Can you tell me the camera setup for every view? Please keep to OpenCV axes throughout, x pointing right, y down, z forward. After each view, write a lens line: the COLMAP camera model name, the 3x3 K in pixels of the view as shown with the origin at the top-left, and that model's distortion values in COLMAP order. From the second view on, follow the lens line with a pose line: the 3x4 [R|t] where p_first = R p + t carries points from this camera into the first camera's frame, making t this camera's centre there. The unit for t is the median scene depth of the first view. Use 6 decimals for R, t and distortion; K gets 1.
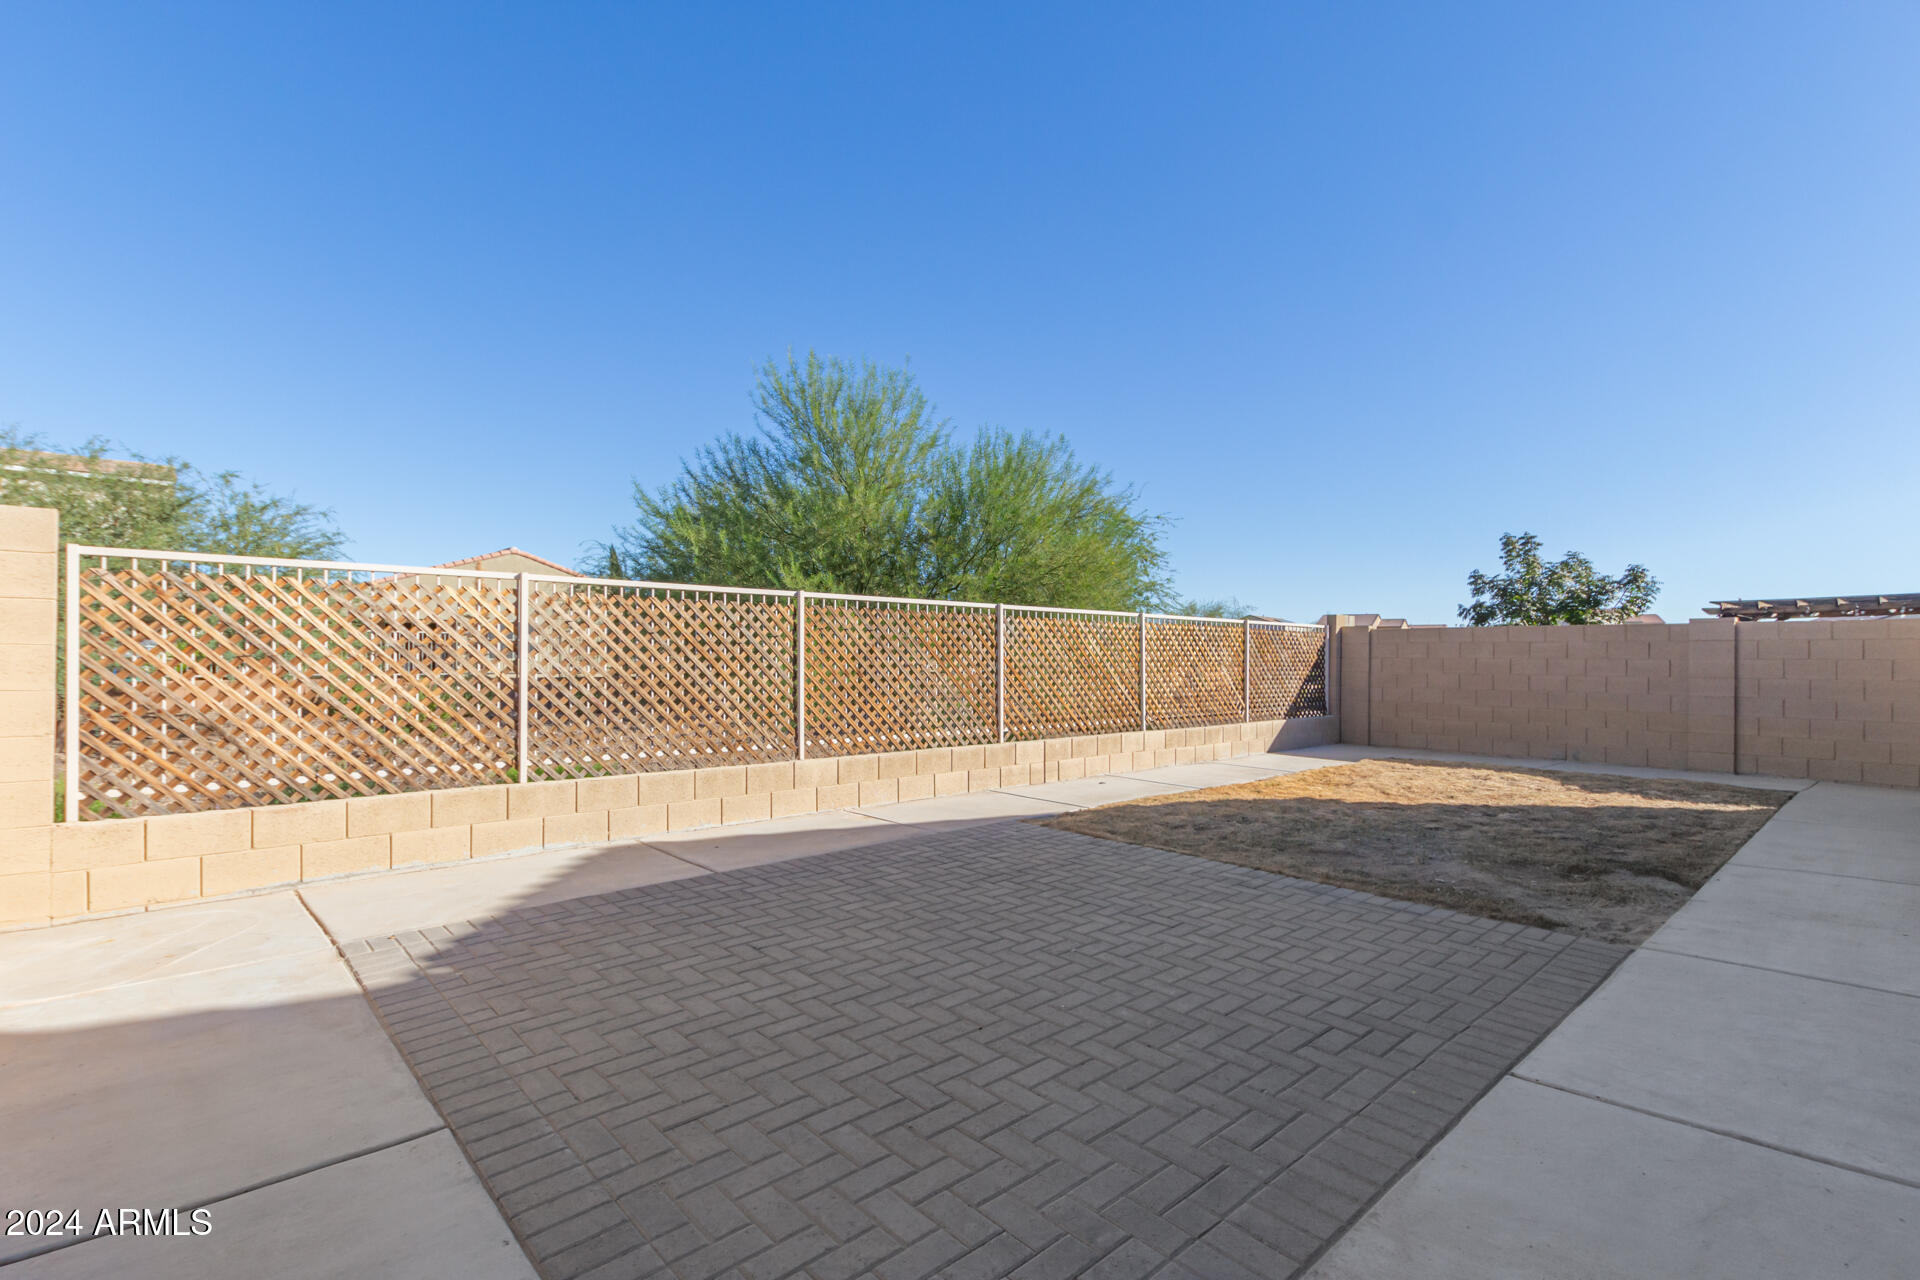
lens RADIAL K [[898.2, 0, 960.0], [0, 898.2, 640.0], [0, 0, 1]] dist [-0.001639, -0.000026]
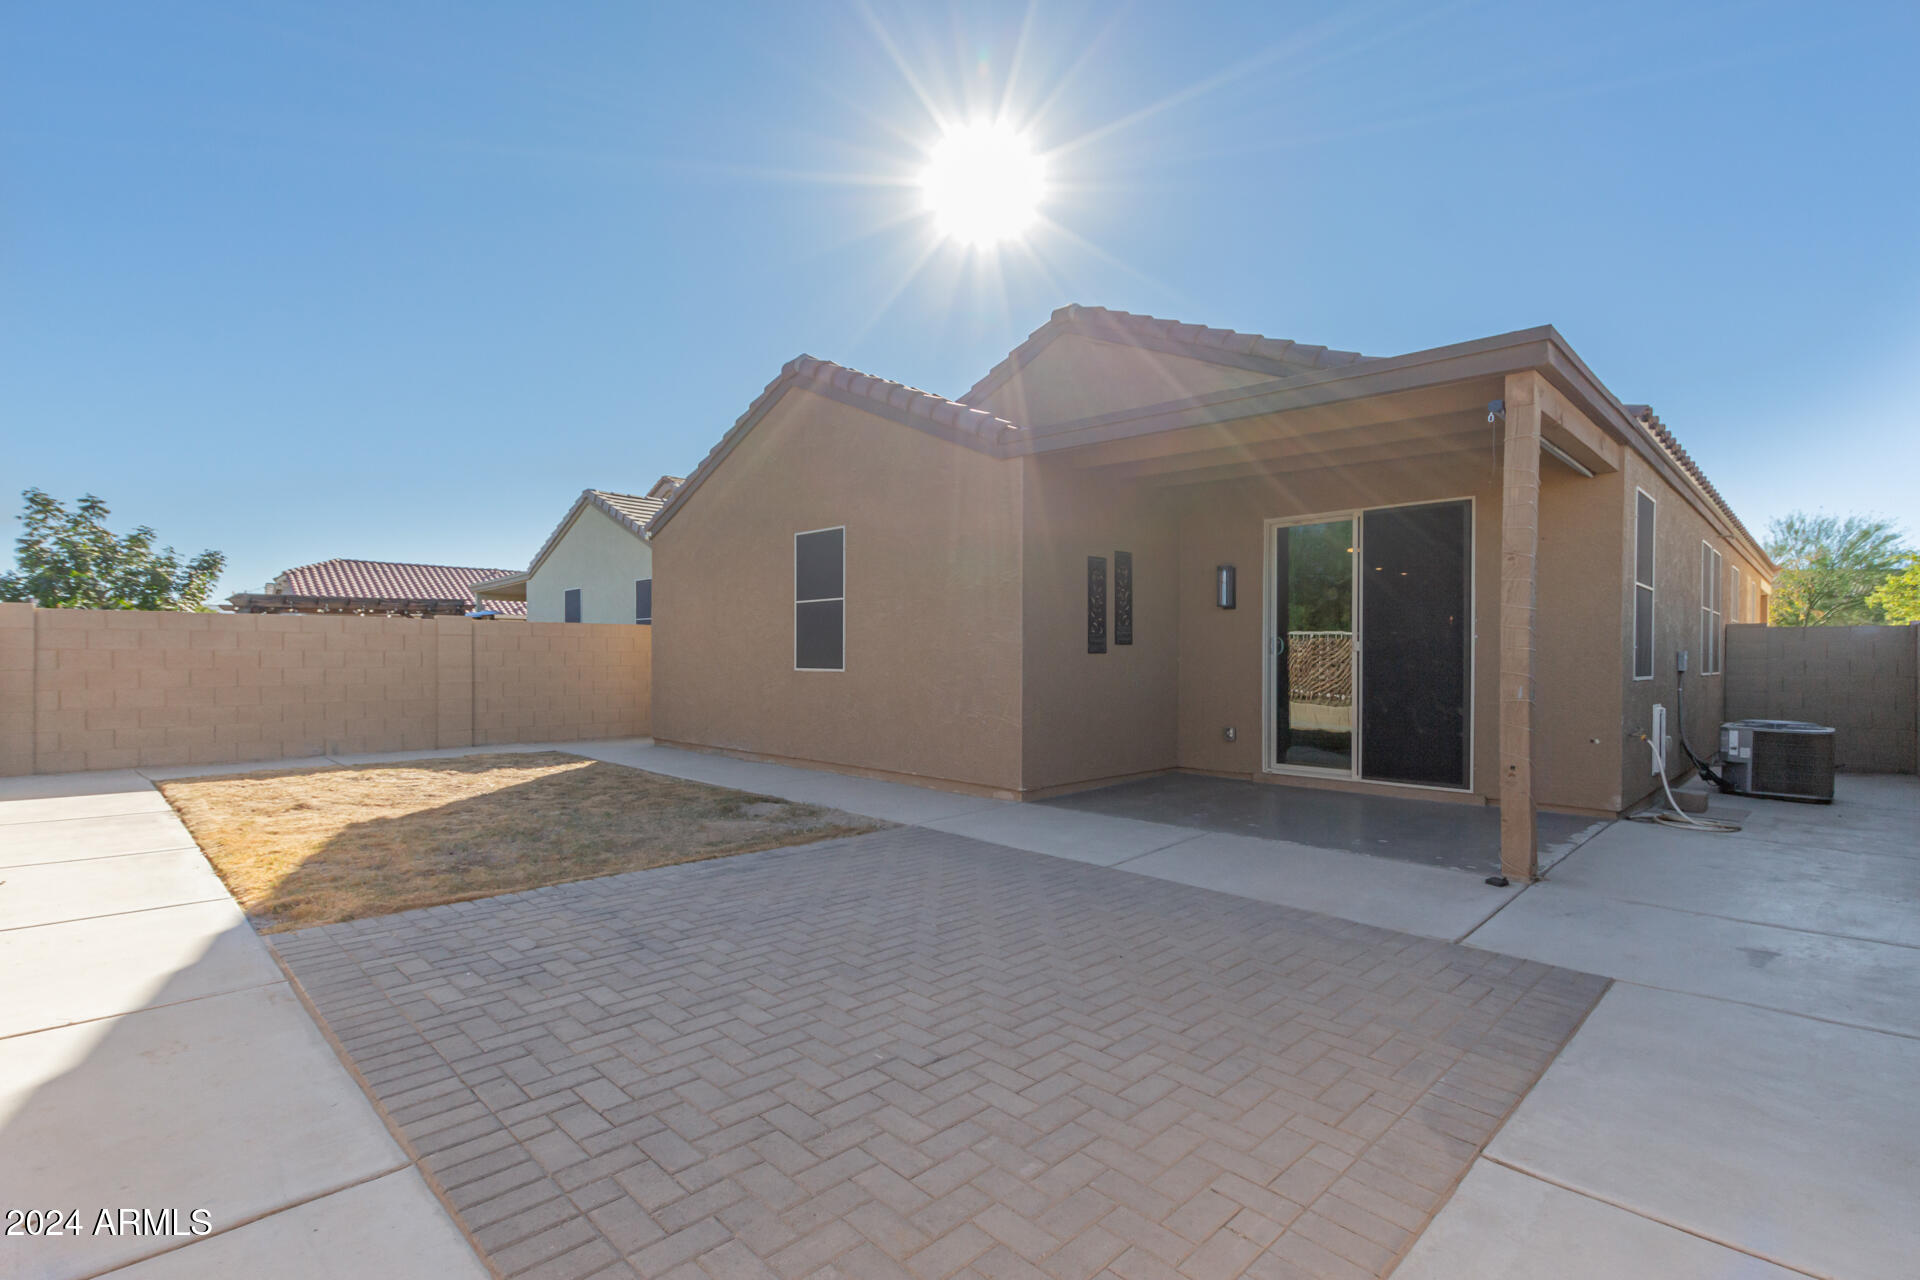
lens RADIAL K [[912.1, 0, 960.0], [0, 912.1, 640.0], [0, 0, 1]] dist [0.001125, 0.000260]
pose [[-0.057733, 0.009814, 0.998284, -0.731572], [-0.021878, 0.999699, -0.011093, 0.011154], [-0.998092, -0.022481, -0.057501, 0.785013]]
